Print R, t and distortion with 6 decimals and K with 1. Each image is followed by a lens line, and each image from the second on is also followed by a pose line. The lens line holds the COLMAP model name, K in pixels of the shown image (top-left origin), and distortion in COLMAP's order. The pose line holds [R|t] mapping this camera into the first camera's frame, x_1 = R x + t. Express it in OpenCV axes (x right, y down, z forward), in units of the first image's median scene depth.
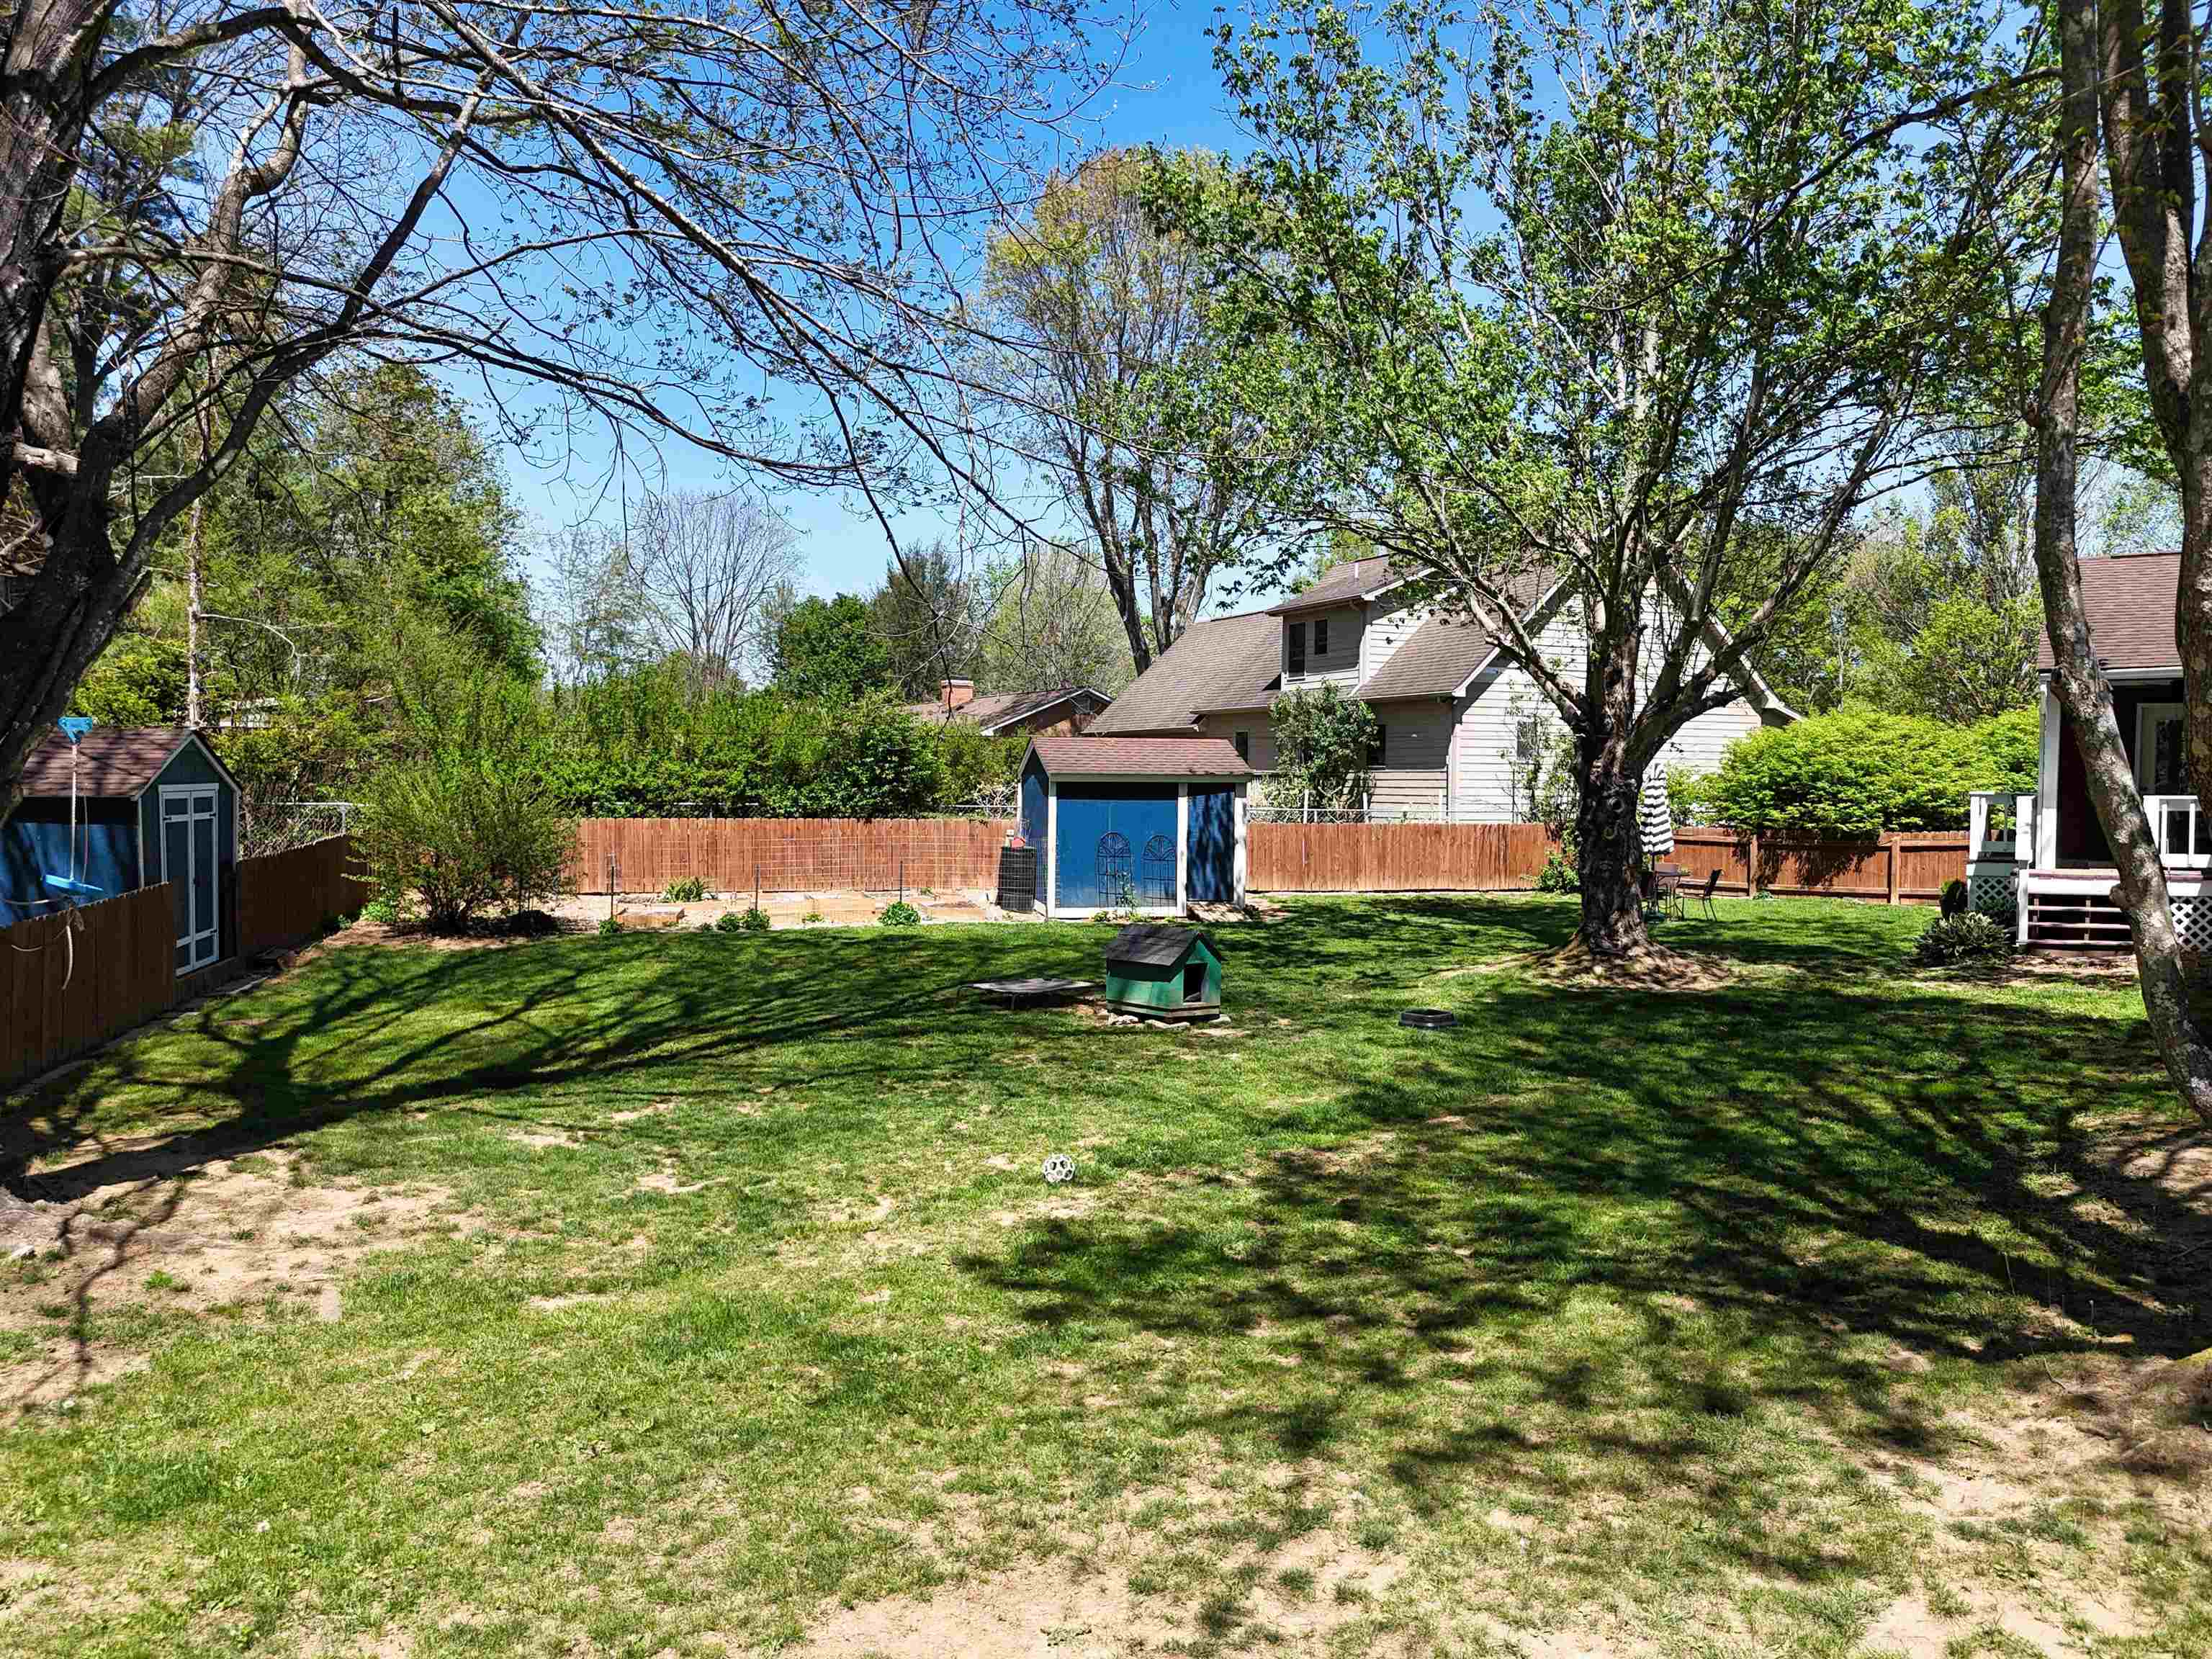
lens RADIAL K [[1609.3, 0, 1106.0], [0, 1609.3, 829.5], [0, 0, 1]] dist [0.049297, -0.009088]
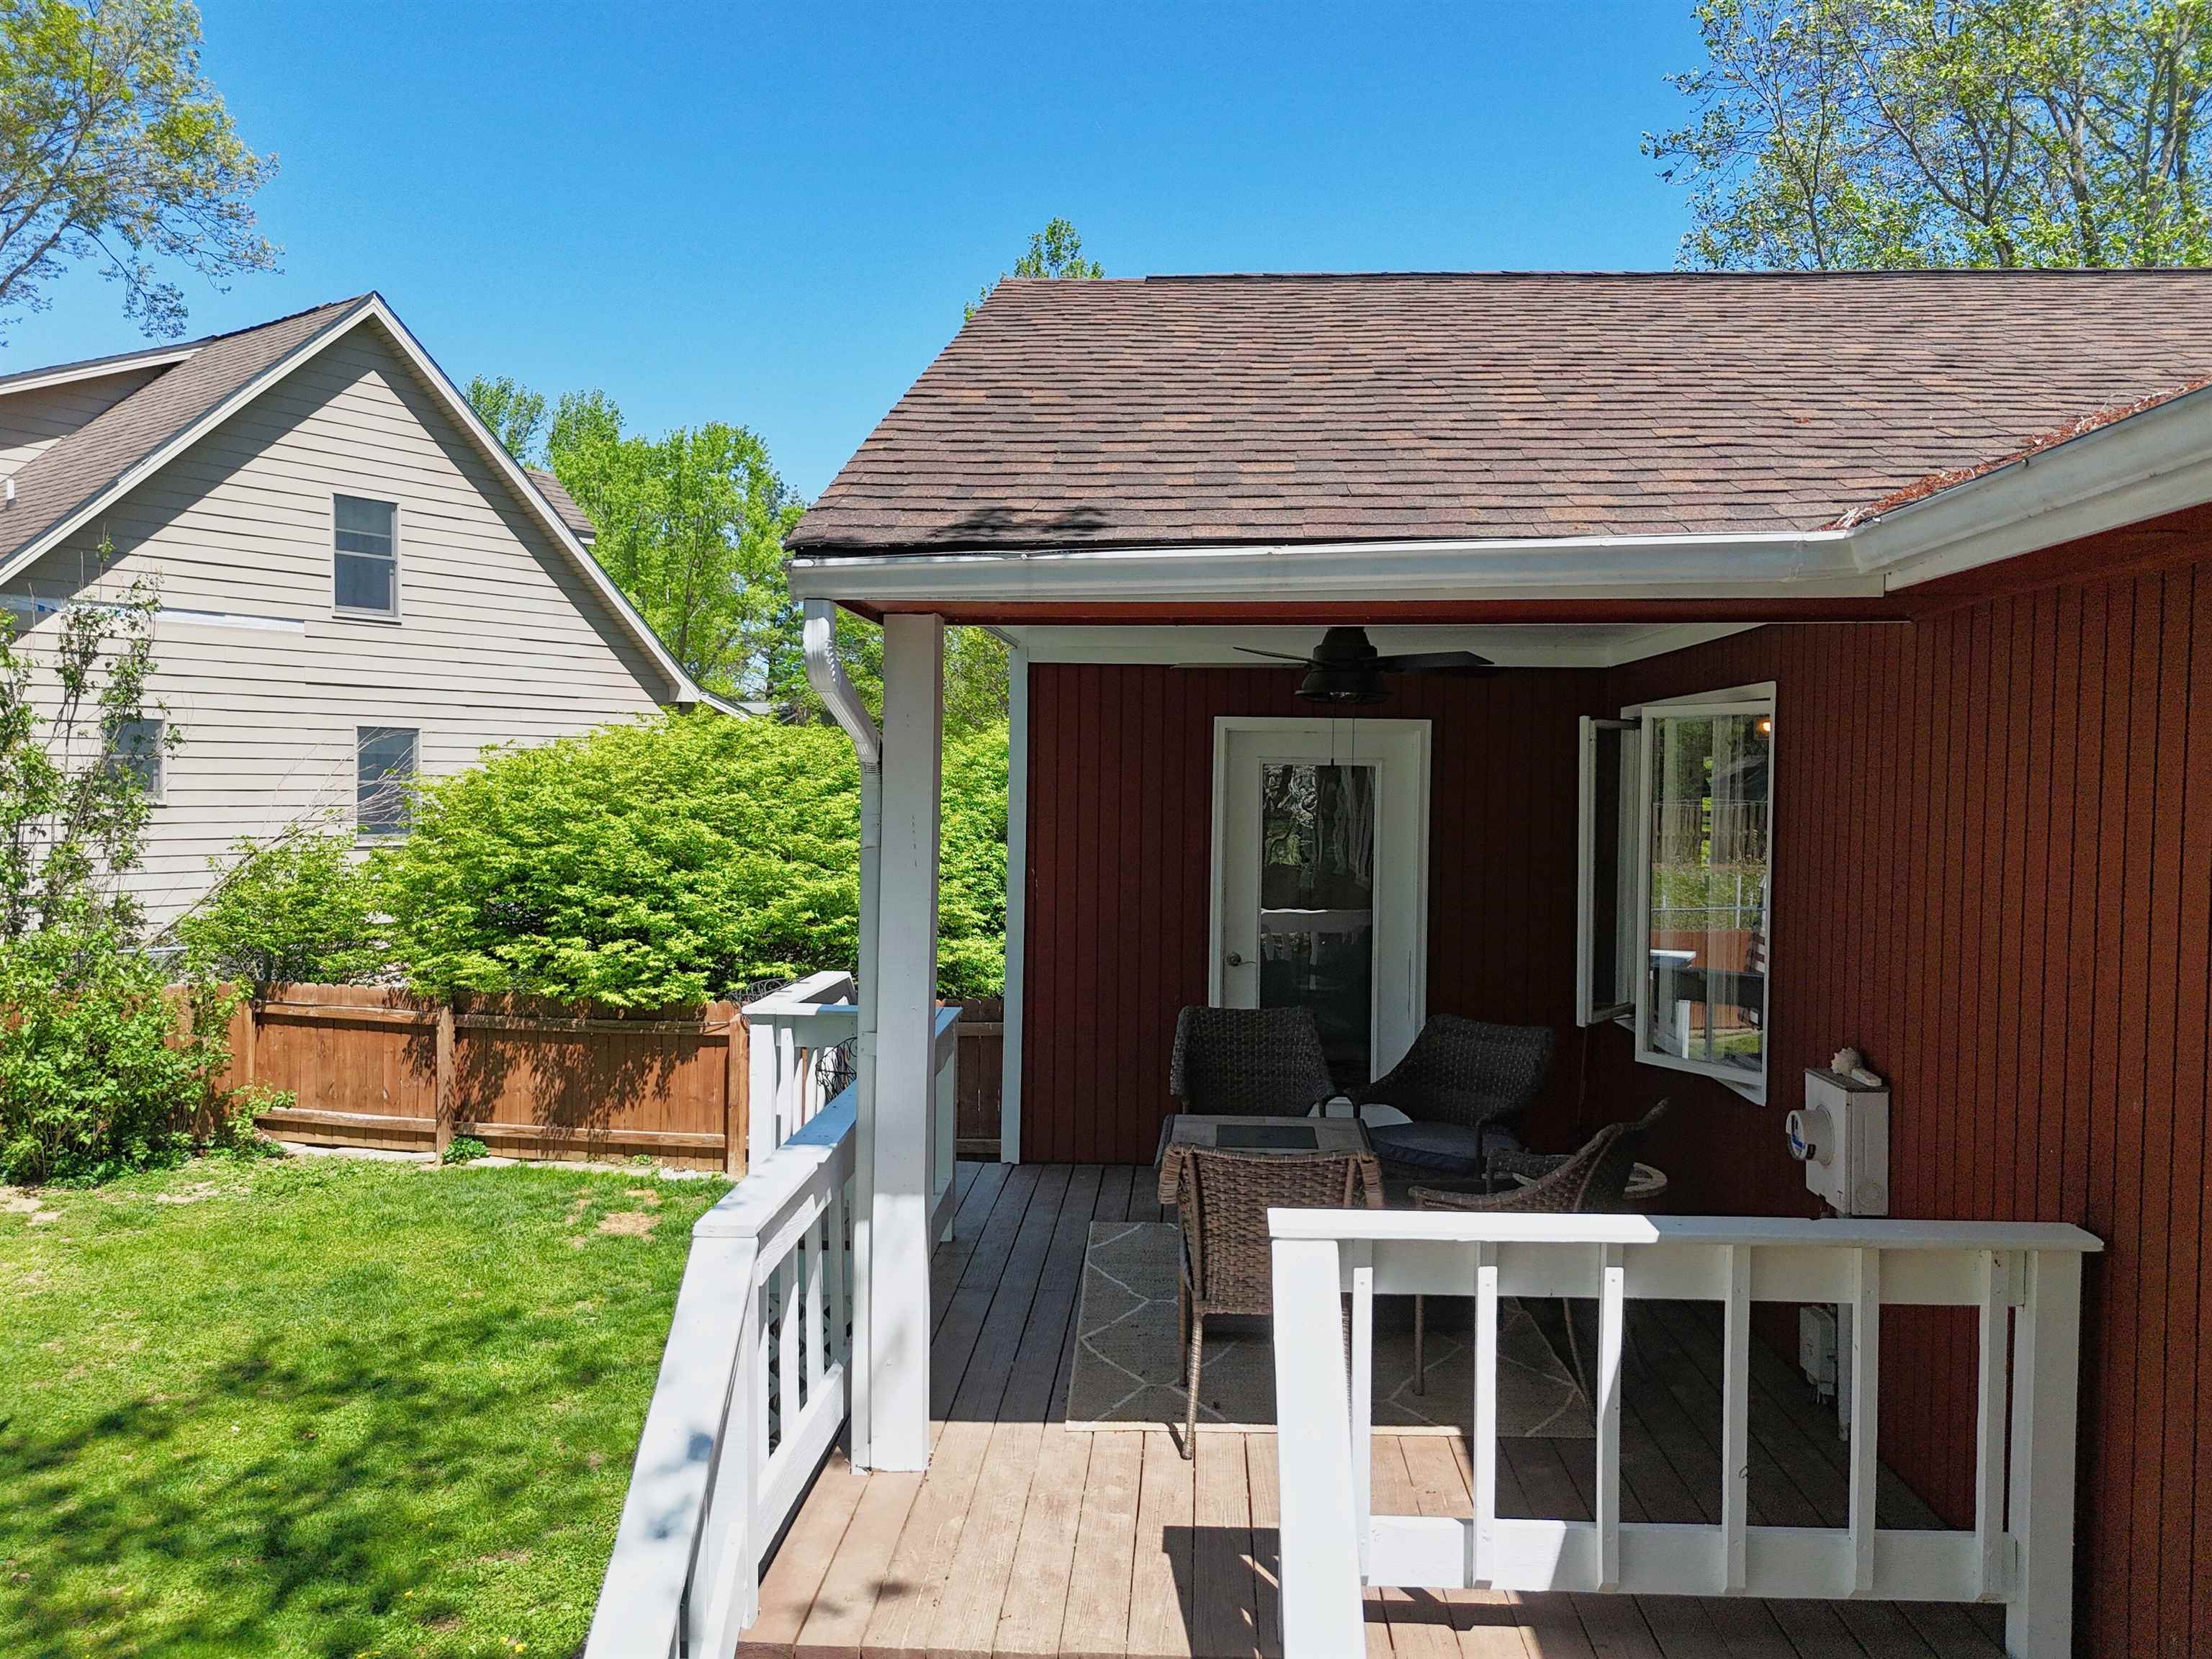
lens RADIAL K [[1609.3, 0, 1106.0], [0, 1609.3, 829.5], [0, 0, 1]] dist [0.049297, -0.009088]
pose [[0.868643, -0.023340, 0.494889, 0.354677], [0.014724, 0.999665, 0.021302, -0.050433], [-0.495220, -0.011217, 0.868695, 0.575019]]
